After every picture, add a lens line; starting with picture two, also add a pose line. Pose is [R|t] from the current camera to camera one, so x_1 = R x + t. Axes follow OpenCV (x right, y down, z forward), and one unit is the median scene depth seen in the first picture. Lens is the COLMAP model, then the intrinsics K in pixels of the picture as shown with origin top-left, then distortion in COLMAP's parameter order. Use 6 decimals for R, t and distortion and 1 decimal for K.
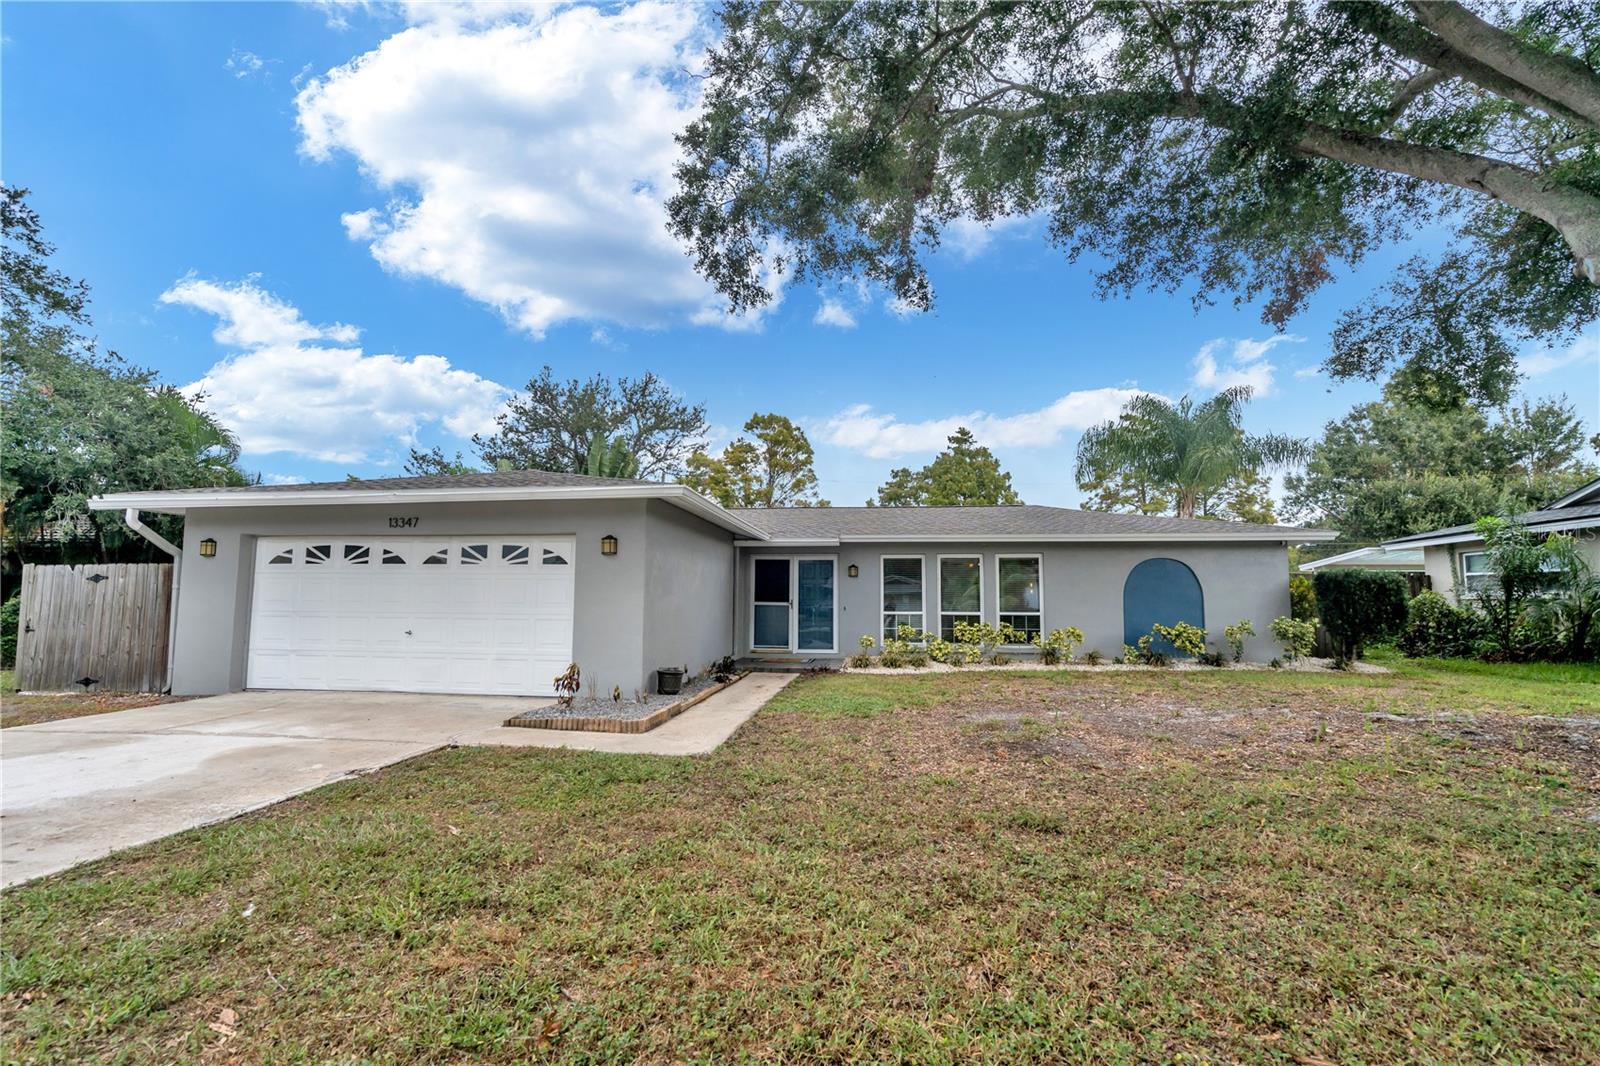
lens RADIAL K [[730.5, 0, 802.4], [0, 730.5, 538.0], [0, 0, 1]] dist [-0.001218, 0.000981]
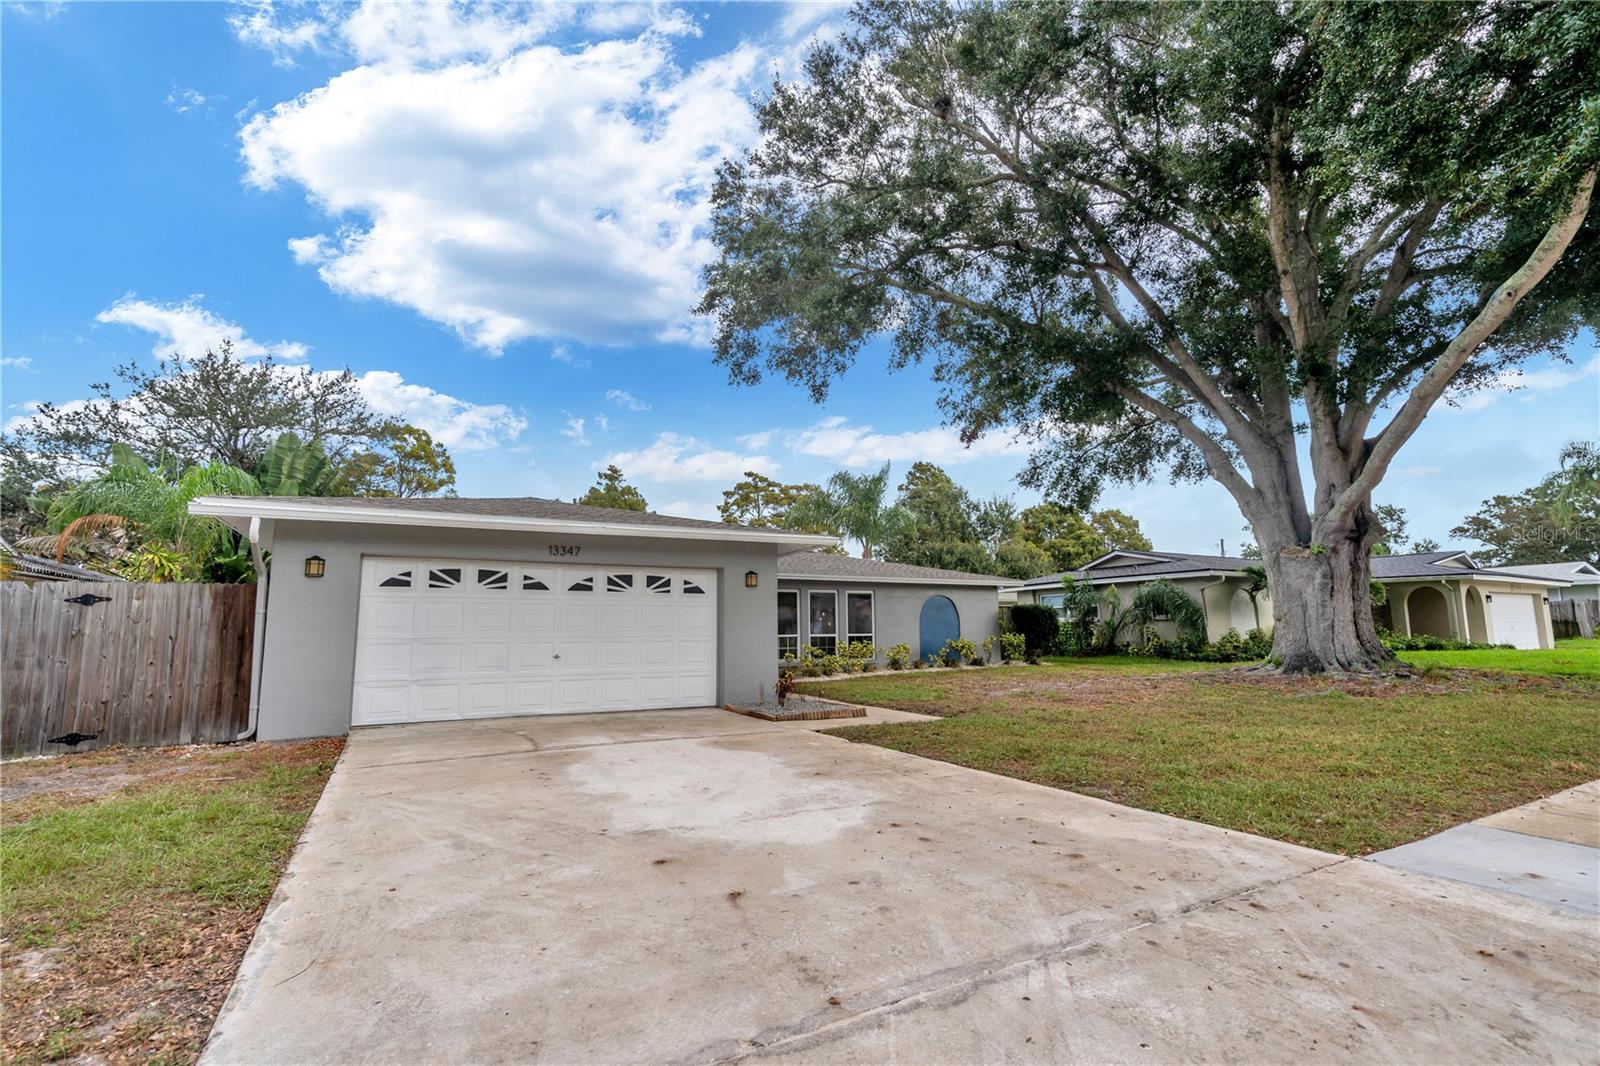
lens RADIAL K [[730.5, 0, 802.4], [0, 730.5, 538.0], [0, 0, 1]] dist [-0.001218, 0.000981]
pose [[0.808078, 0.062984, 0.585698, -0.581167], [-0.037666, 0.997758, -0.055328, 0.003663], [-0.587870, 0.022649, 0.808638, -0.033399]]
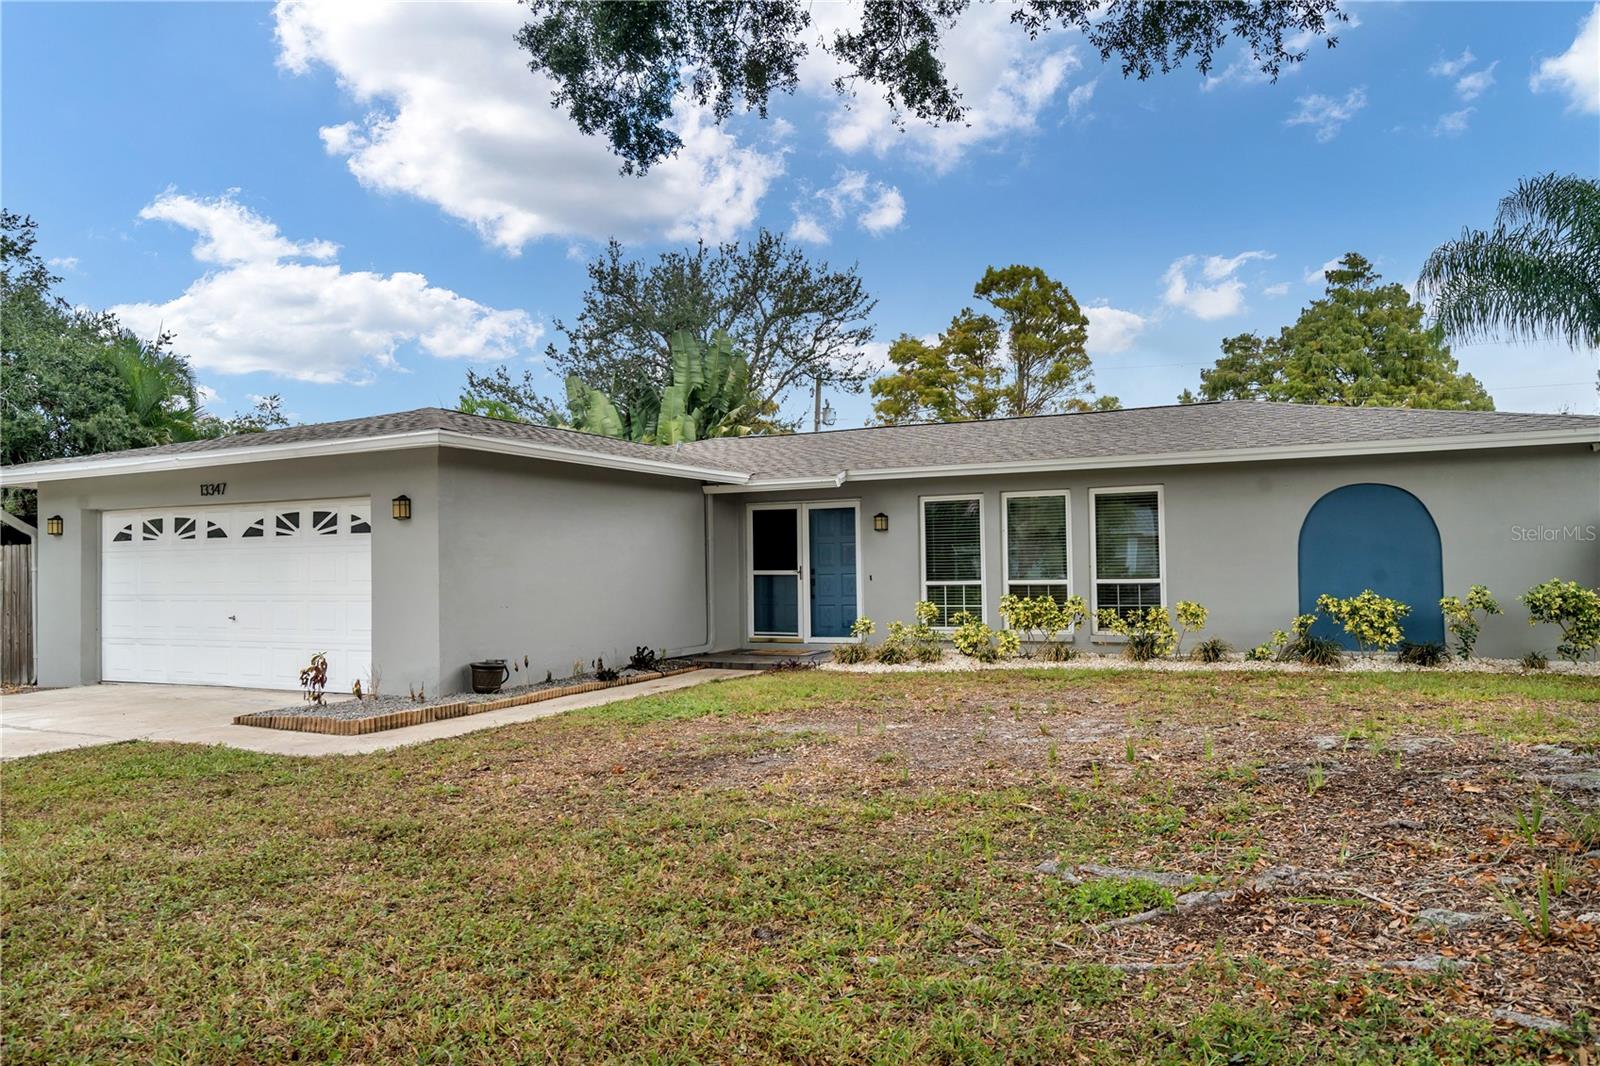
lens RADIAL K [[1157.5, 0, 800.0], [0, 1157.5, 533.0], [0, 0, 1]] dist [0.012335, 0.003405]
pose [[0.943791, -0.031026, -0.329084, 0.354792], [0.050451, 0.997441, 0.050650, -0.002973], [0.326671, -0.064405, 0.942941, -0.035977]]
